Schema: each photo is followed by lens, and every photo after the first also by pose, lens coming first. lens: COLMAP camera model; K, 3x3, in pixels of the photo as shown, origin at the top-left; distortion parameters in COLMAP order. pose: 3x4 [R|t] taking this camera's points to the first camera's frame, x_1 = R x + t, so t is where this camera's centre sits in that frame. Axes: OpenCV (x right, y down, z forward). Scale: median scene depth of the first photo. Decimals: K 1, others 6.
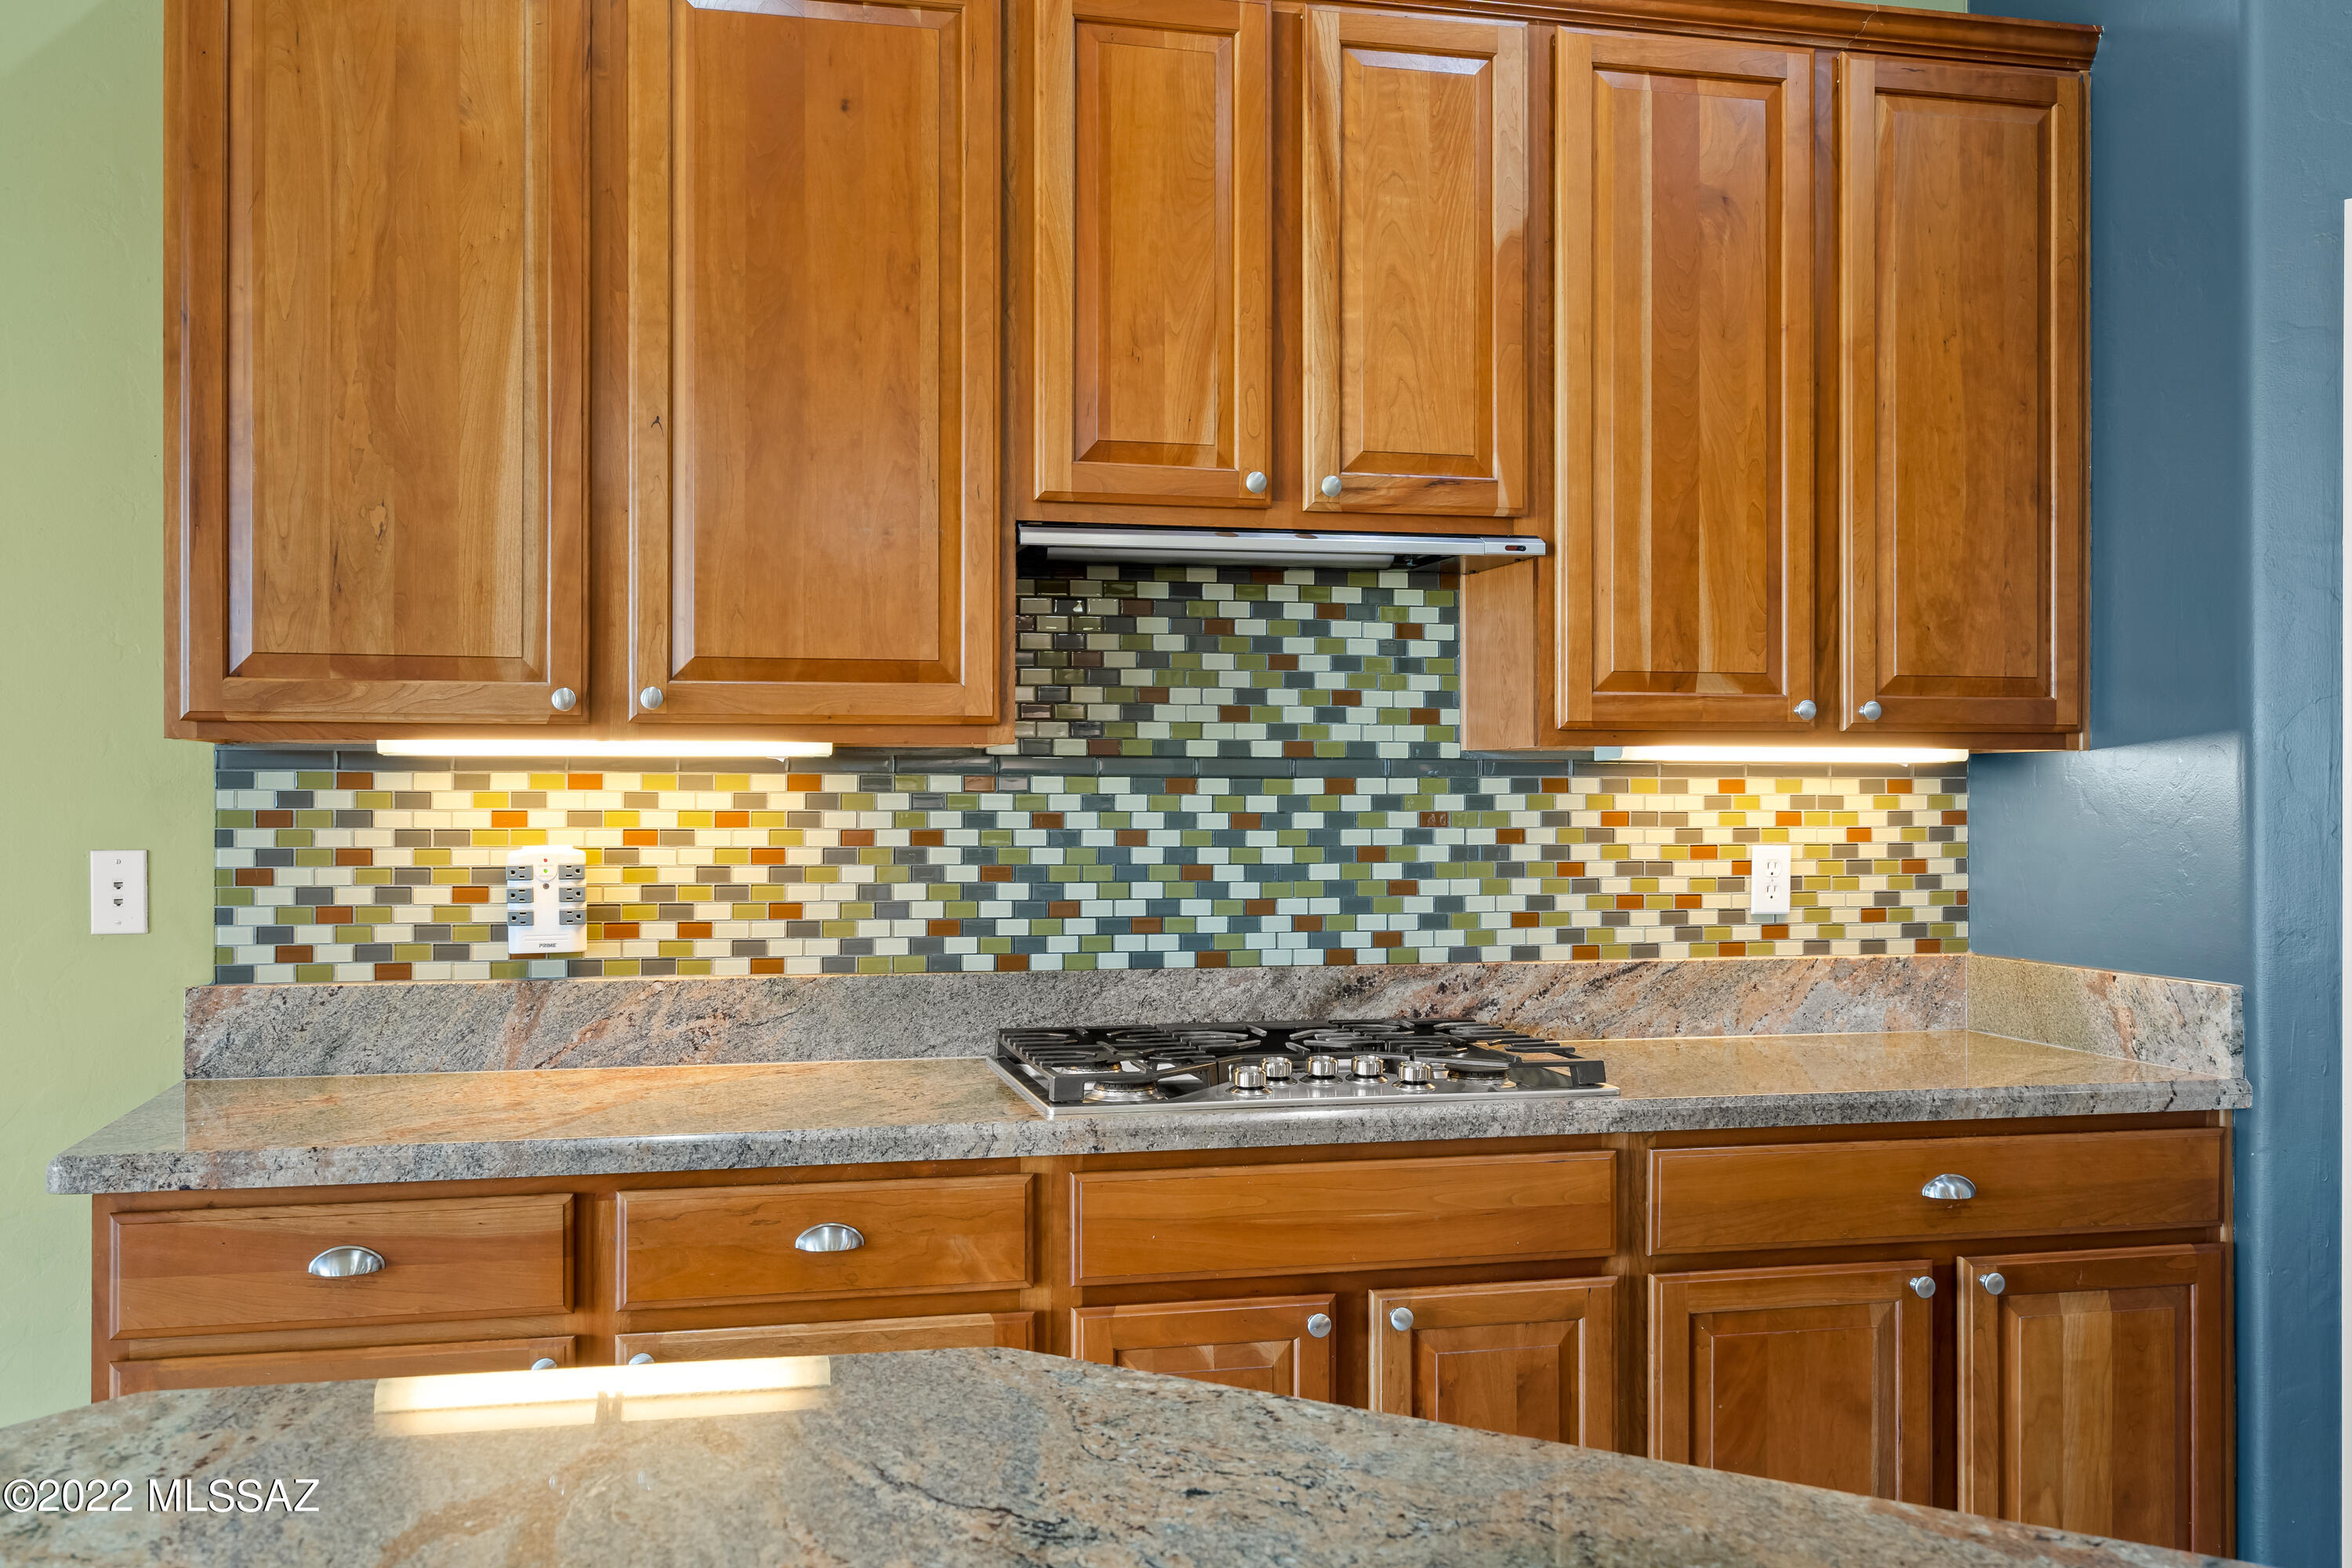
lens RADIAL K [[2092.8, 0, 1176.1], [0, 2092.8, 790.1], [0, 0, 1]] dist [-0.011753, -0.003118]
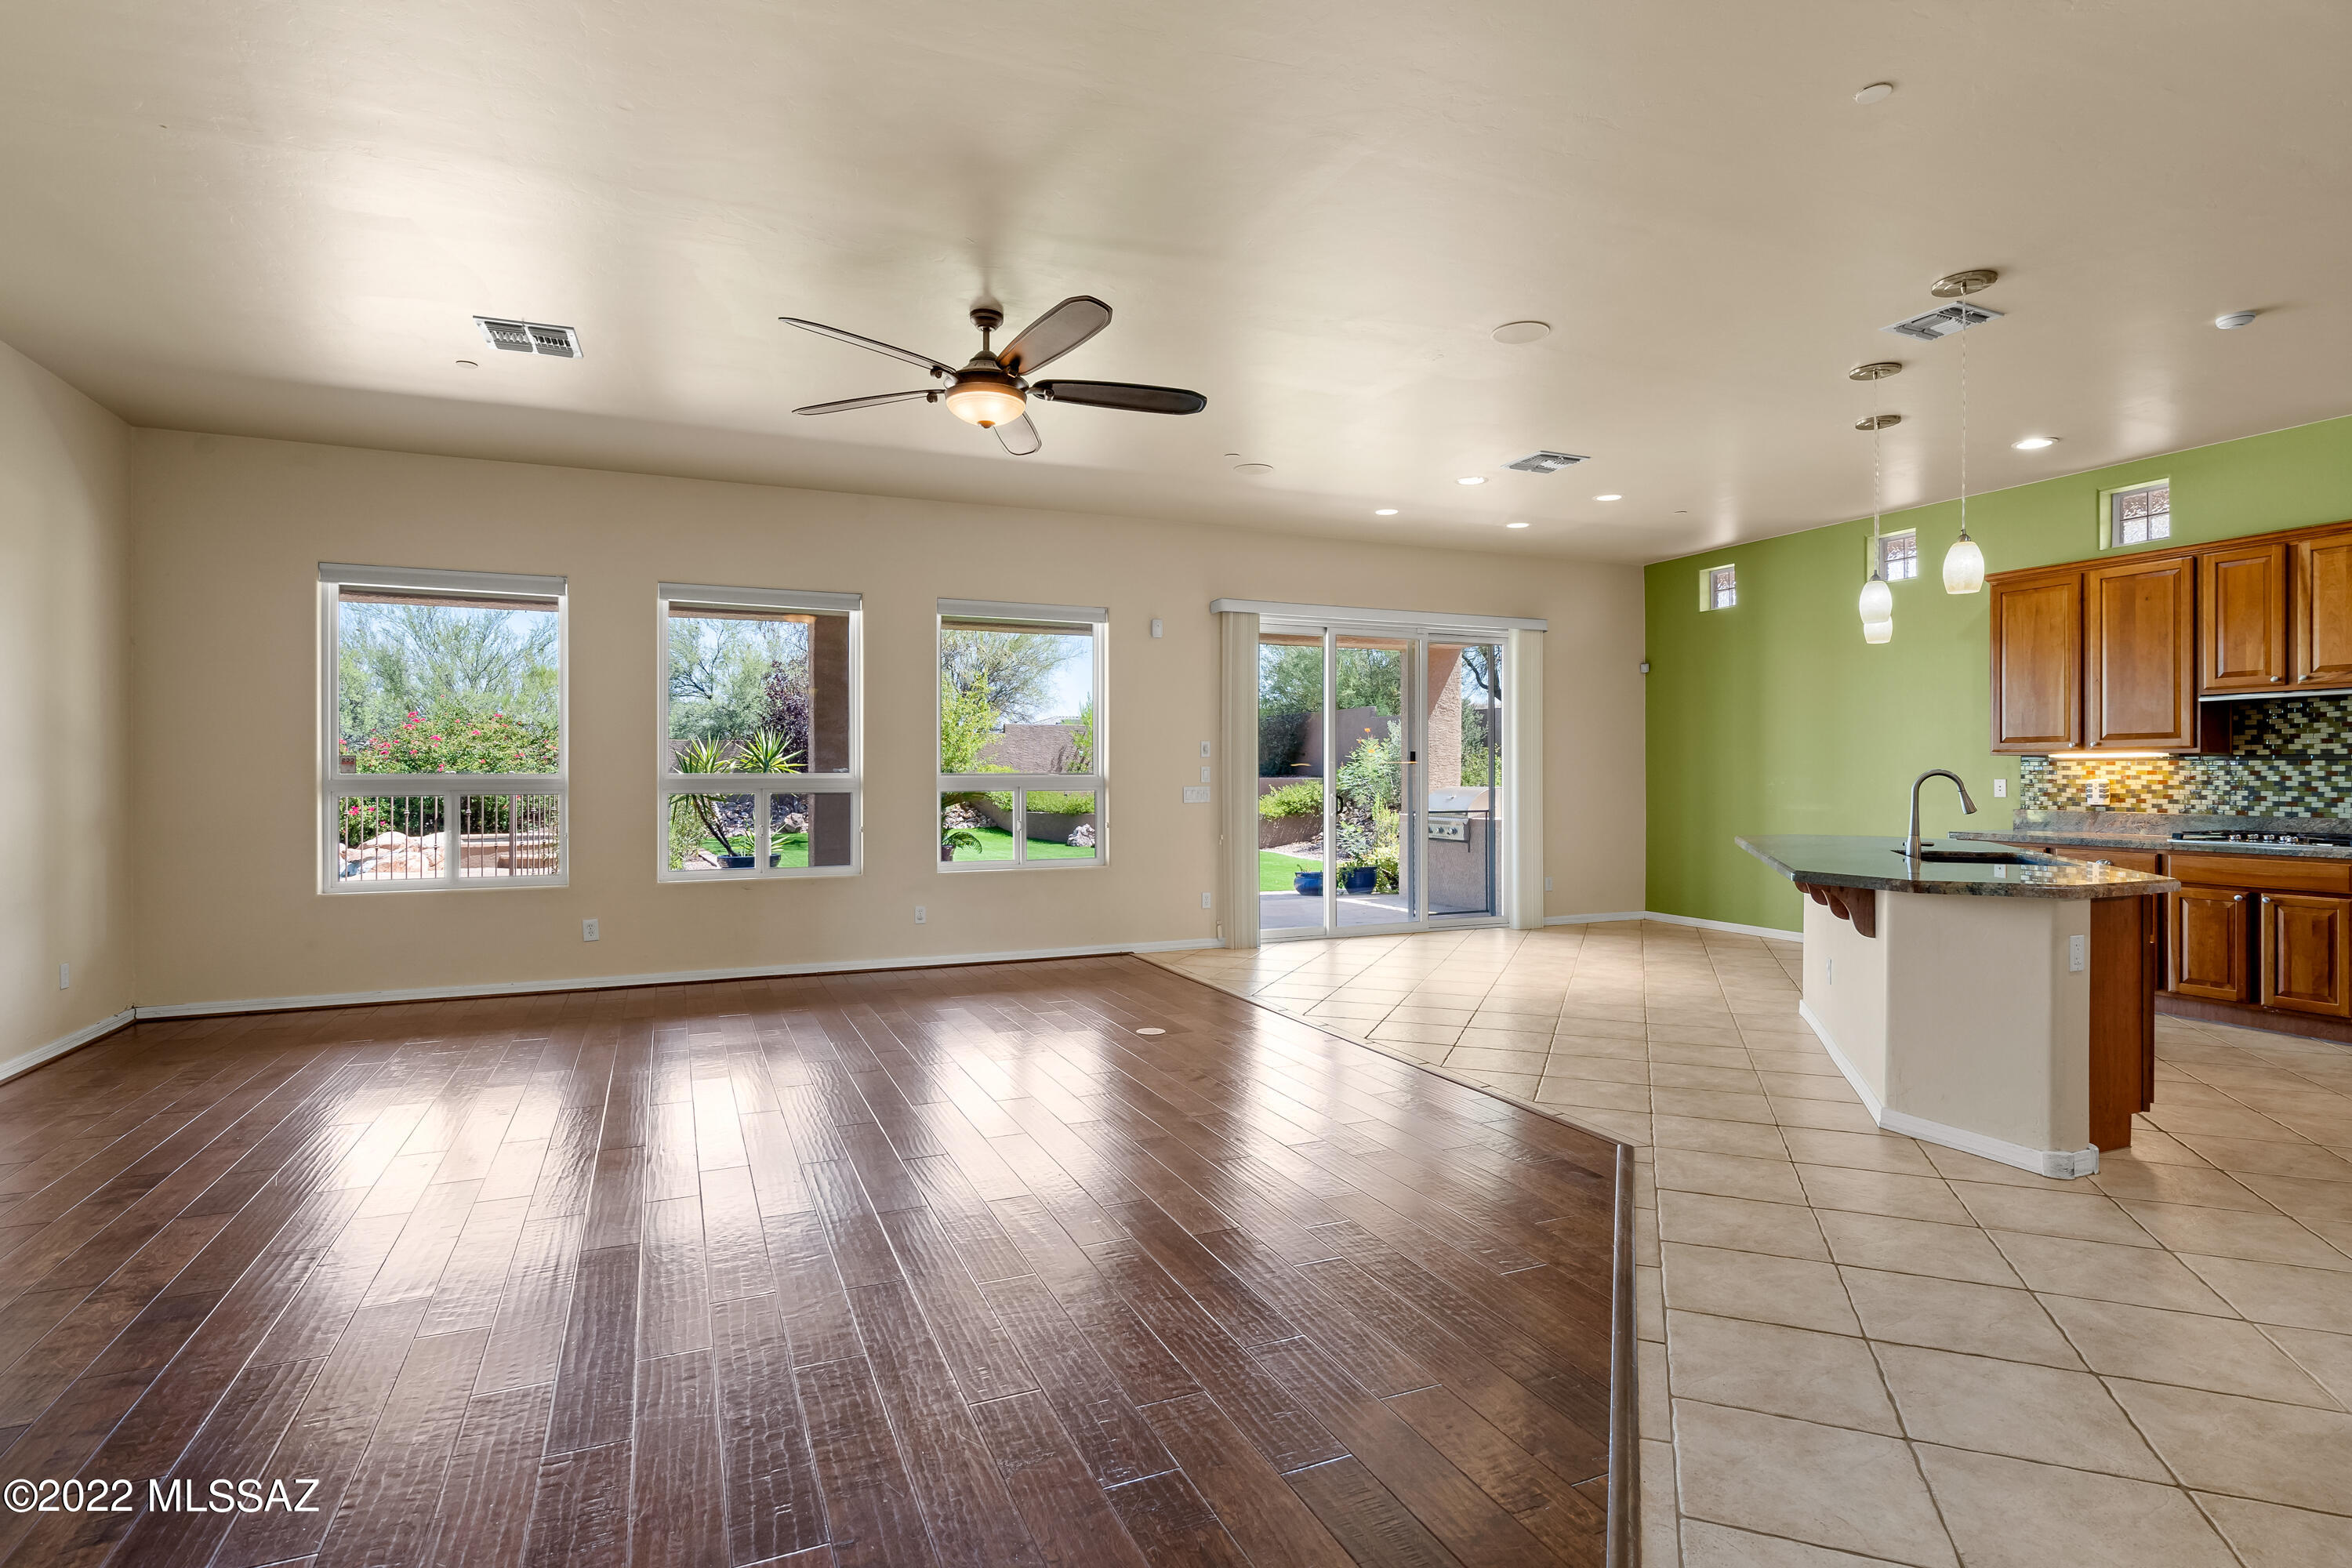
lens RADIAL K [[1145.6, 0, 1181.1], [0, 1145.6, 772.1], [0, 0, 1]] dist [0.001893, 0.000118]
pose [[0.161035, -0.003378, -0.986943, 1.592905], [-0.002915, 0.999988, -0.003898, 0.026163], [0.986944, 0.003505, 0.161023, -1.120113]]
